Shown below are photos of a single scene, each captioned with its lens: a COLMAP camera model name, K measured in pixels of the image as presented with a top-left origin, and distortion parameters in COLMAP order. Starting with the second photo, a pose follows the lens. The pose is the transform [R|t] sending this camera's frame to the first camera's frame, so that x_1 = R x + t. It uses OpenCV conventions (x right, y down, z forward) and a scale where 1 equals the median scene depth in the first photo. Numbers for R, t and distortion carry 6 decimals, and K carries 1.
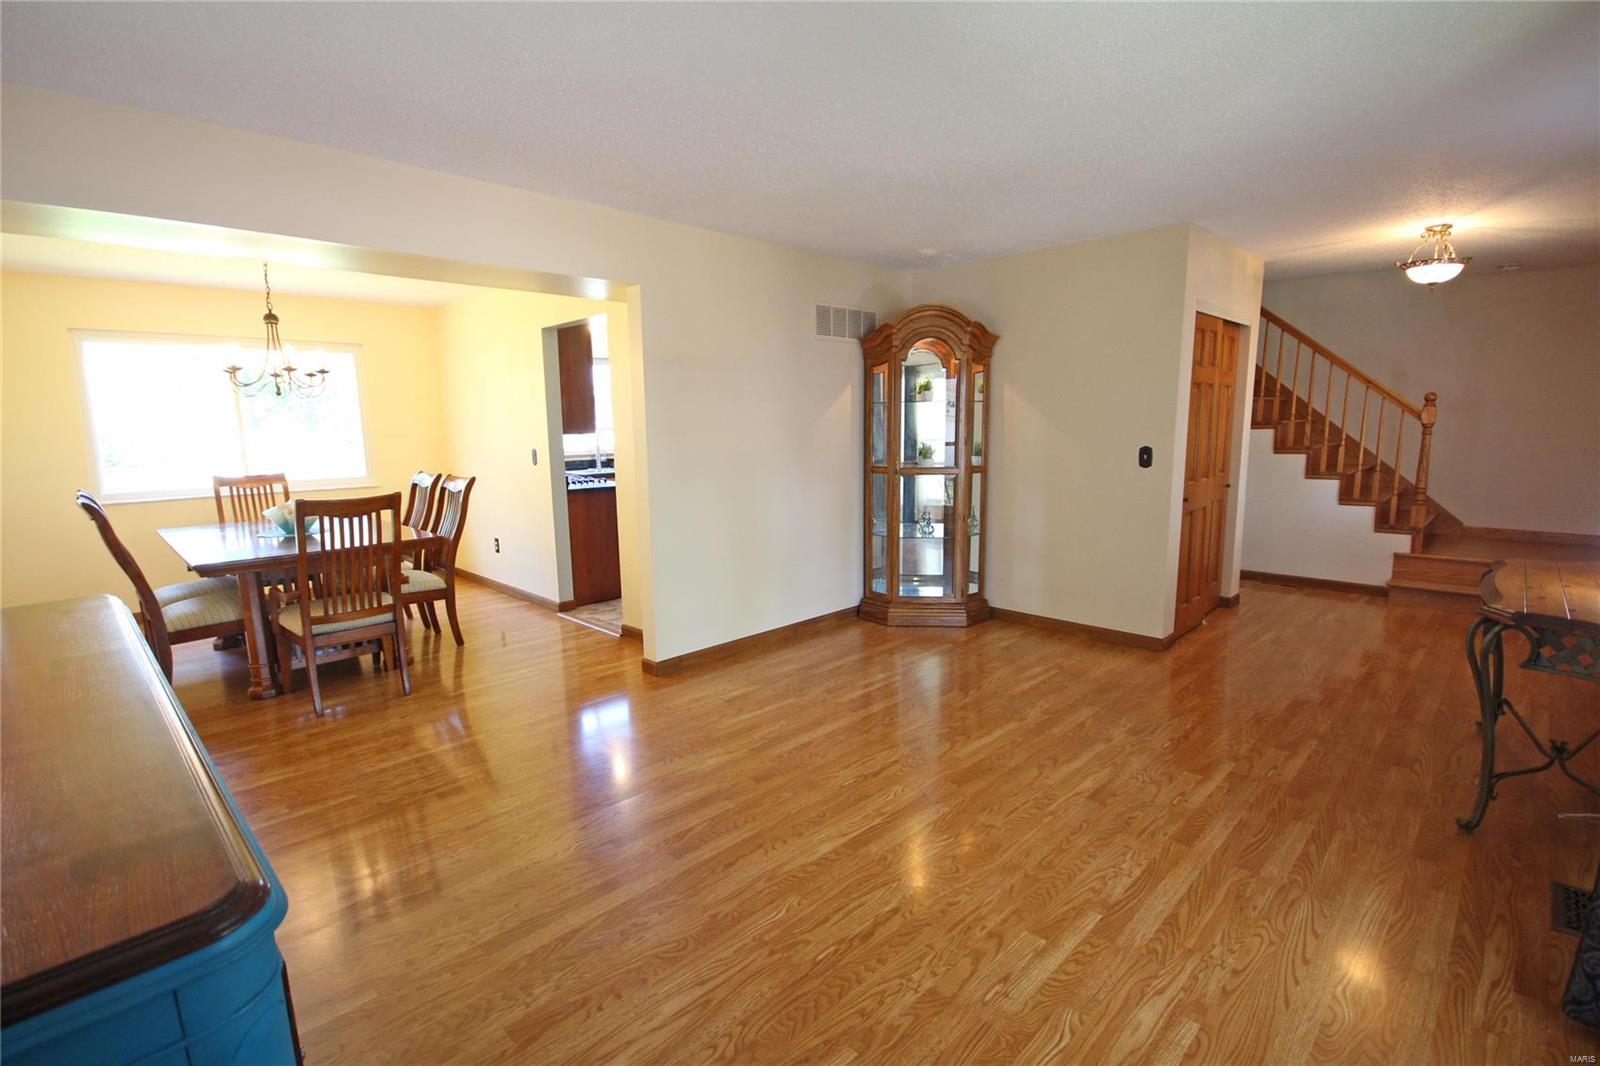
lens RADIAL K [[734.9, 0, 805.1], [0, 734.9, 535.1], [0, 0, 1]] dist [-0.003489, 0.000167]
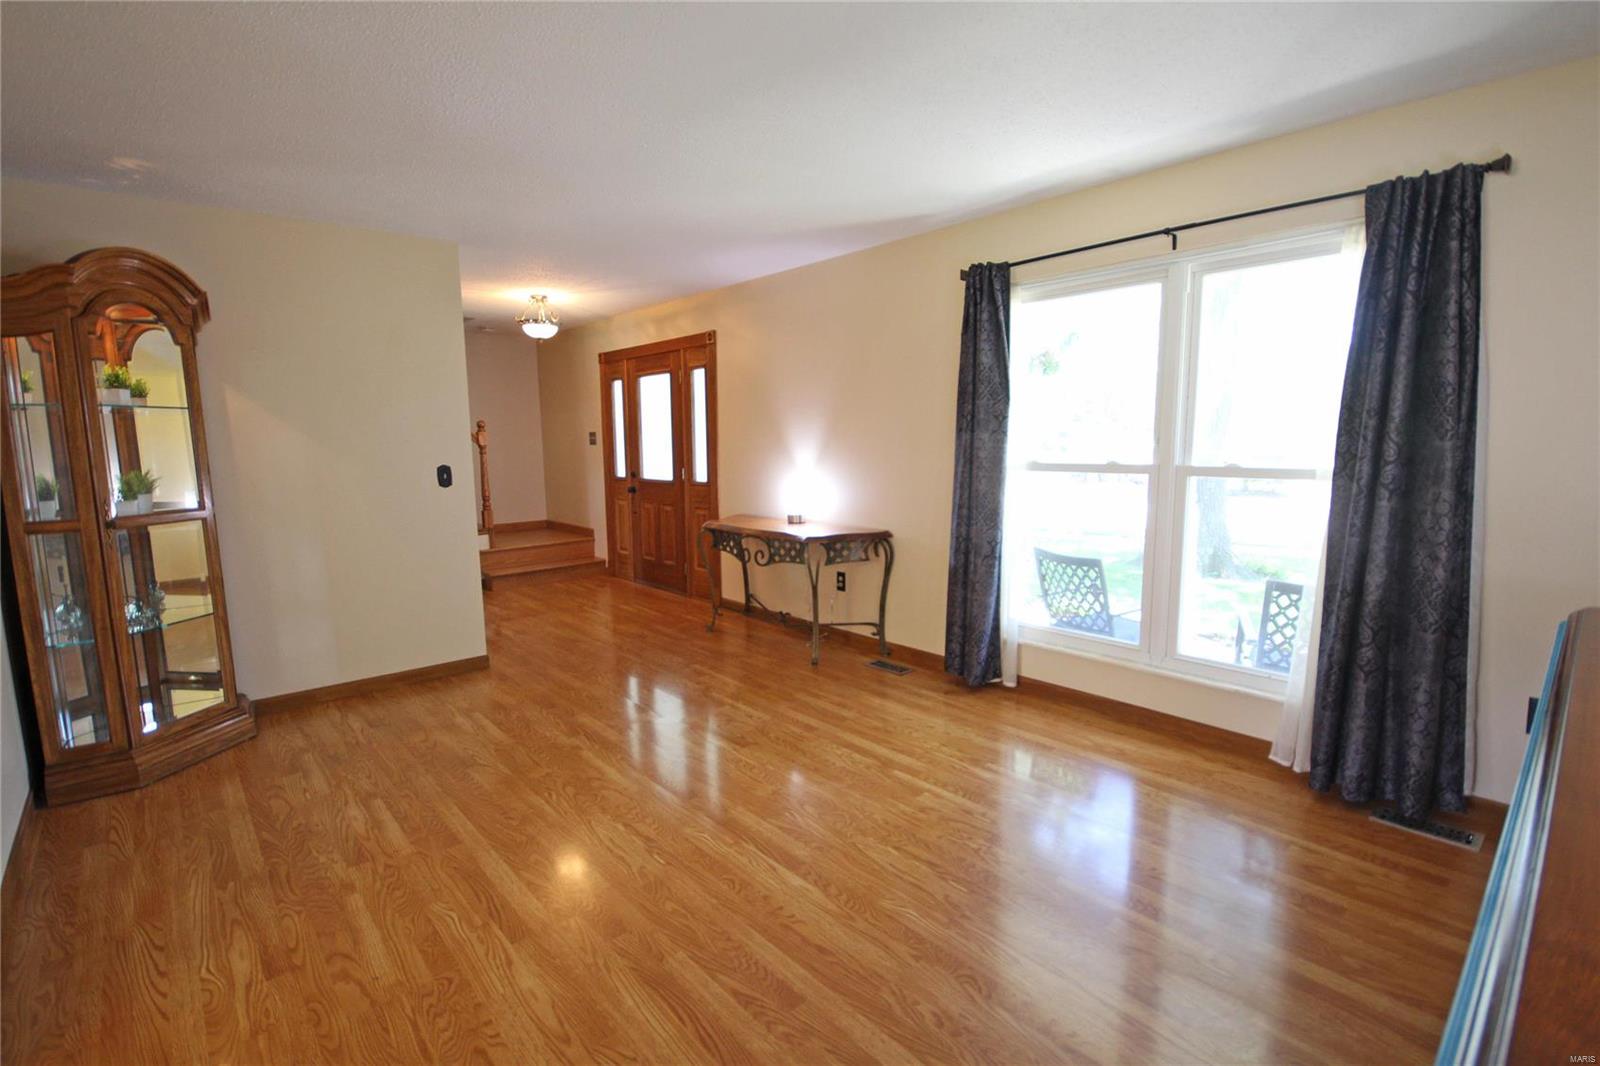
lens RADIAL K [[734.9, 0, 805.0], [0, 734.9, 531.1], [0, 0, 1]] dist [-0.003489, 0.000167]
pose [[0.061271, -0.113604, 0.991635, -0.713508], [0.163583, 0.981211, 0.102303, -0.086898], [-0.984625, 0.155947, 0.078703, 0.715120]]
